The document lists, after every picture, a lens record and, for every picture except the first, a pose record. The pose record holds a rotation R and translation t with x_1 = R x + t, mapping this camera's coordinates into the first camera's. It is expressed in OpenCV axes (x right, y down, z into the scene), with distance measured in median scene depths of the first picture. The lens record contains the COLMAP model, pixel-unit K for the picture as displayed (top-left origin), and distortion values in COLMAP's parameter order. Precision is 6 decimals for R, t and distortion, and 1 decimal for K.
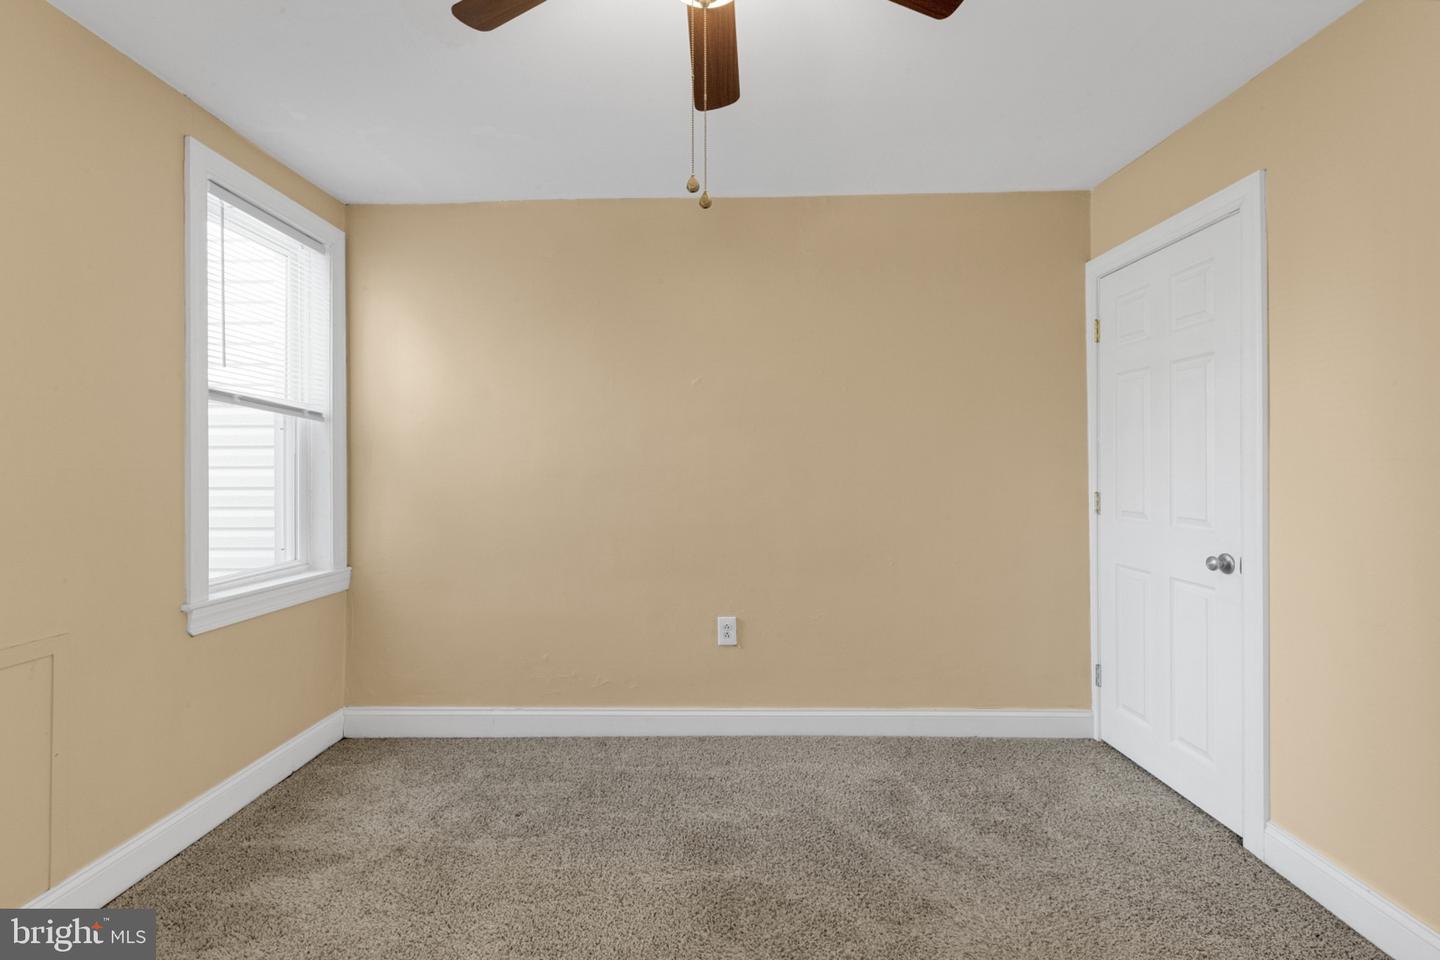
lens RADIAL K [[660.5, 0, 715.7], [0, 660.5, 467.3], [0, 0, 1]] dist [0.020066, -0.011510]
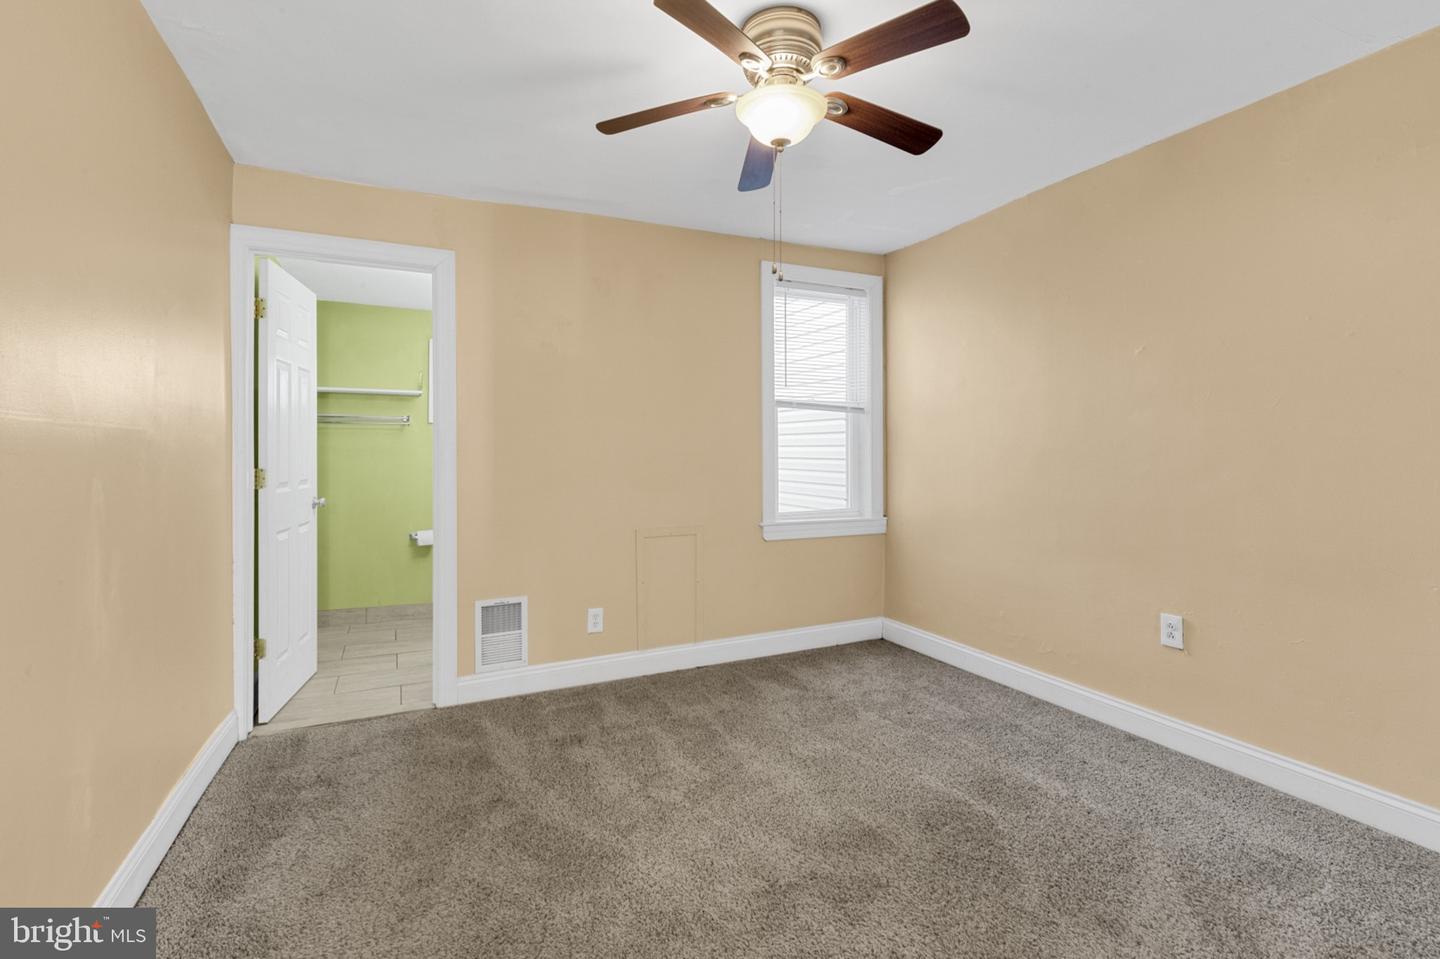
lens RADIAL K [[674.7, 0, 721.1], [0, 674.7, 453.4], [0, 0, 1]] dist [0.001802, -0.000024]
pose [[0.442146, 0.008130, -0.896906, 0.594809], [0.005843, 0.999912, 0.011943, -0.002795], [0.896924, -0.010521, 0.442060, 0.073918]]
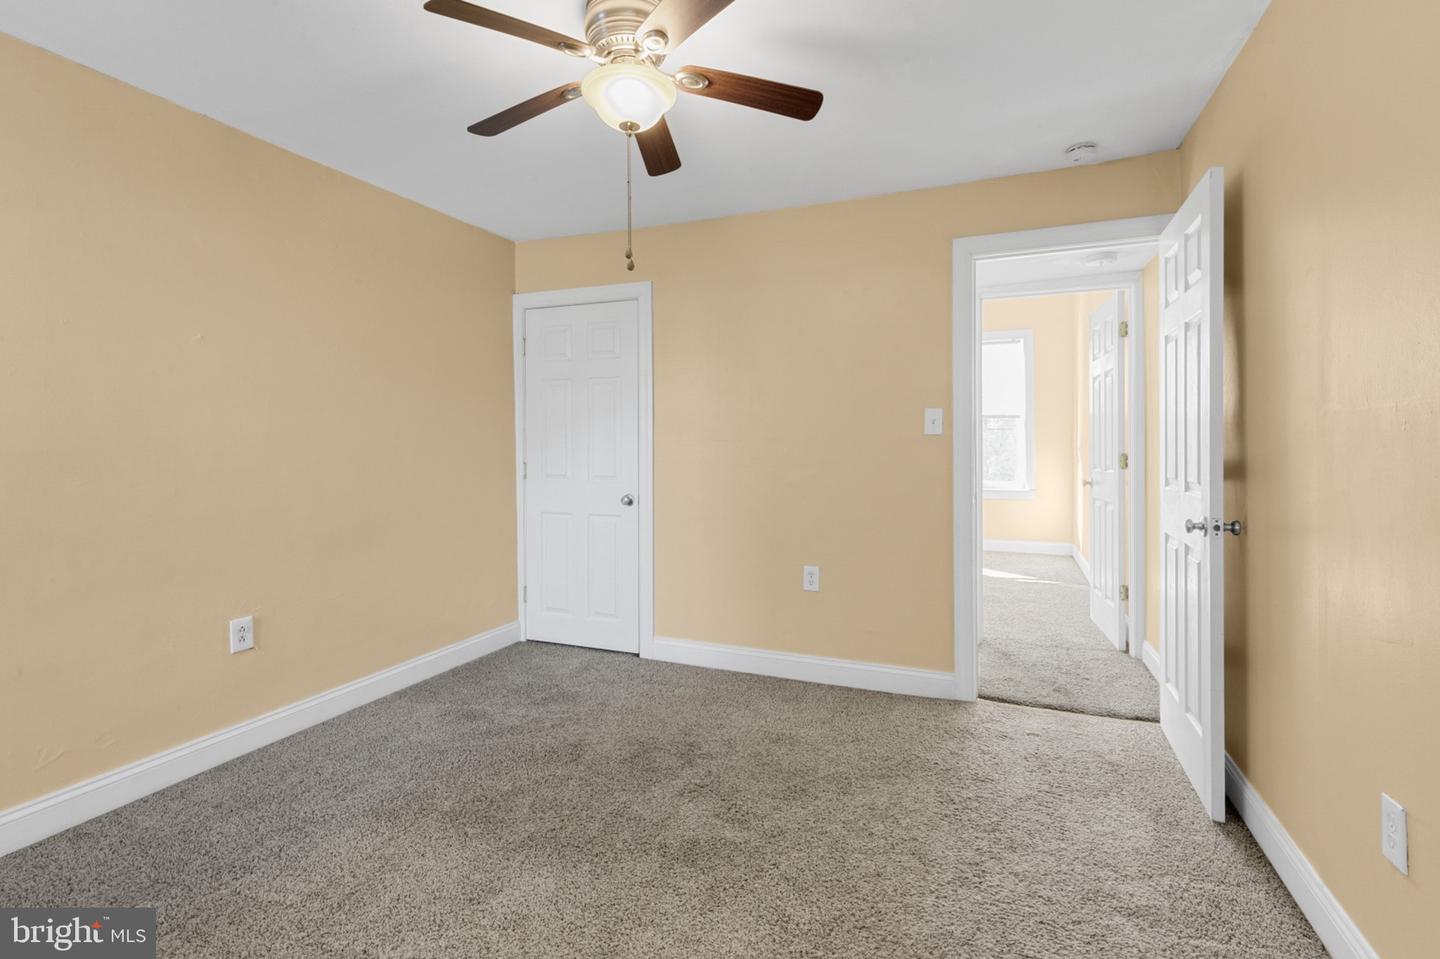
lens RADIAL K [[646.6, 0, 719.8], [0, 646.6, 450.6], [0, 0, 1]] dist [0.001705, 0.000086]
pose [[0.383622, -0.005593, 0.923473, -0.557888], [0.000811, 0.999983, 0.005719, 0.004250], [-0.923490, -0.001445, 0.383620, 0.109099]]
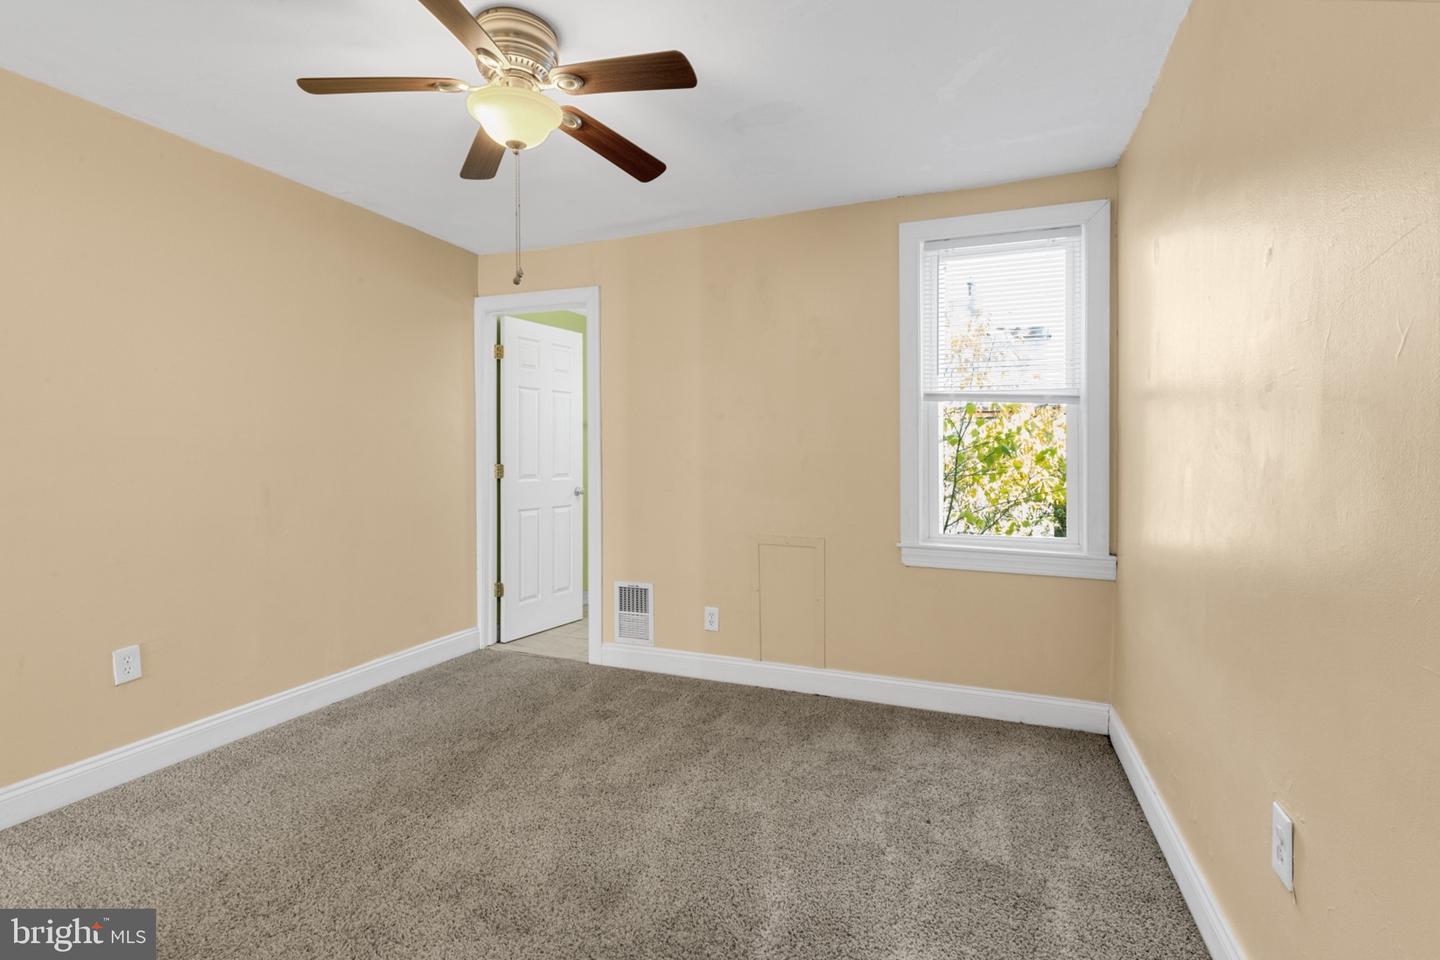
lens RADIAL K [[680.2, 0, 713.8], [0, 680.2, 461.3], [0, 0, 1]] dist [0.003780, -0.000442]
pose [[-0.361938, 0.014085, -0.932096, 0.574598], [0.001962, 0.999895, 0.014348, 0.001812], [0.932200, 0.003364, -0.361927, 0.874240]]
